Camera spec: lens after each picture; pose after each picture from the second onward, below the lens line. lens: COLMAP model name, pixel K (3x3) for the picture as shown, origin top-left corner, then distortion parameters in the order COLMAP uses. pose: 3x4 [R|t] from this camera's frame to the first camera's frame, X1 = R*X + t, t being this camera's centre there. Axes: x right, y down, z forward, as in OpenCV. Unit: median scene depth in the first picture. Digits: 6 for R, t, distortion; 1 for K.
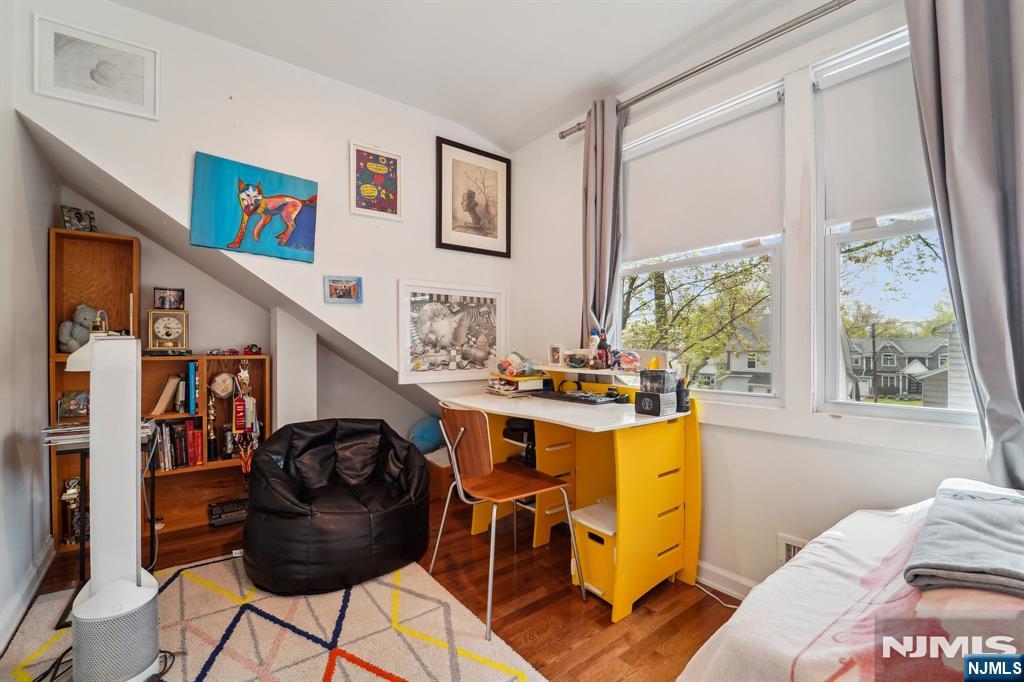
lens RADIAL K [[445.0, 0, 510.7], [0, 445.0, 343.4], [0, 0, 1]] dist [-0.018596, -0.000804]
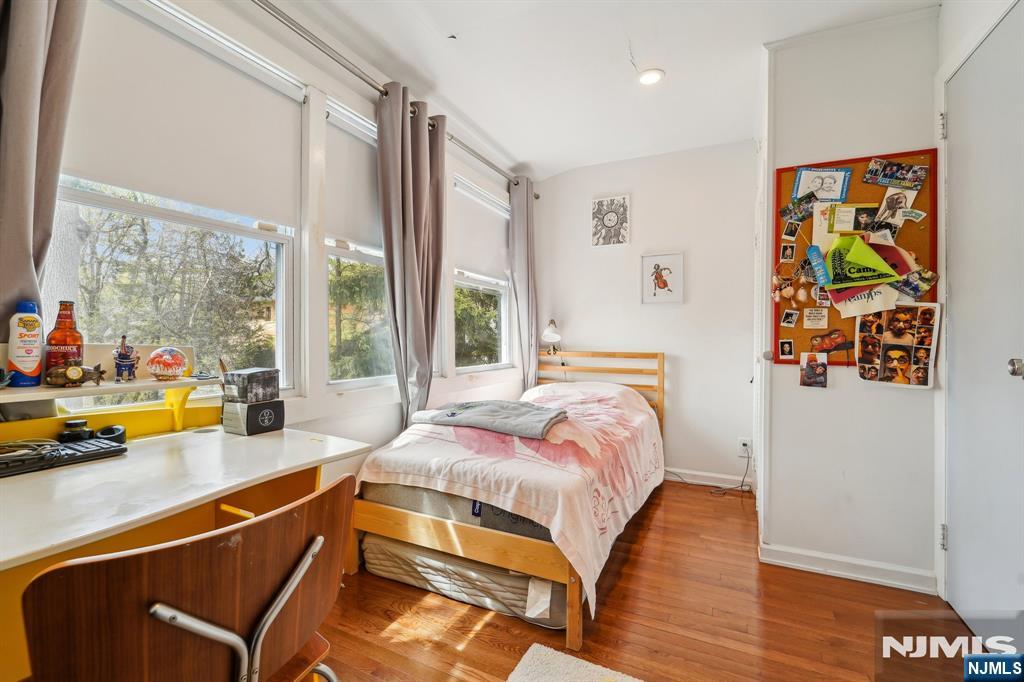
lens RADIAL K [[445.0, 0, 510.3], [0, 445.0, 343.5], [0, 0, 1]] dist [-0.018596, -0.000804]
pose [[-0.431599, -0.011307, 0.901995, -0.518159], [-0.008942, 0.999926, 0.008256, 0.005367], [-0.902021, -0.004502, -0.431668, 0.955915]]
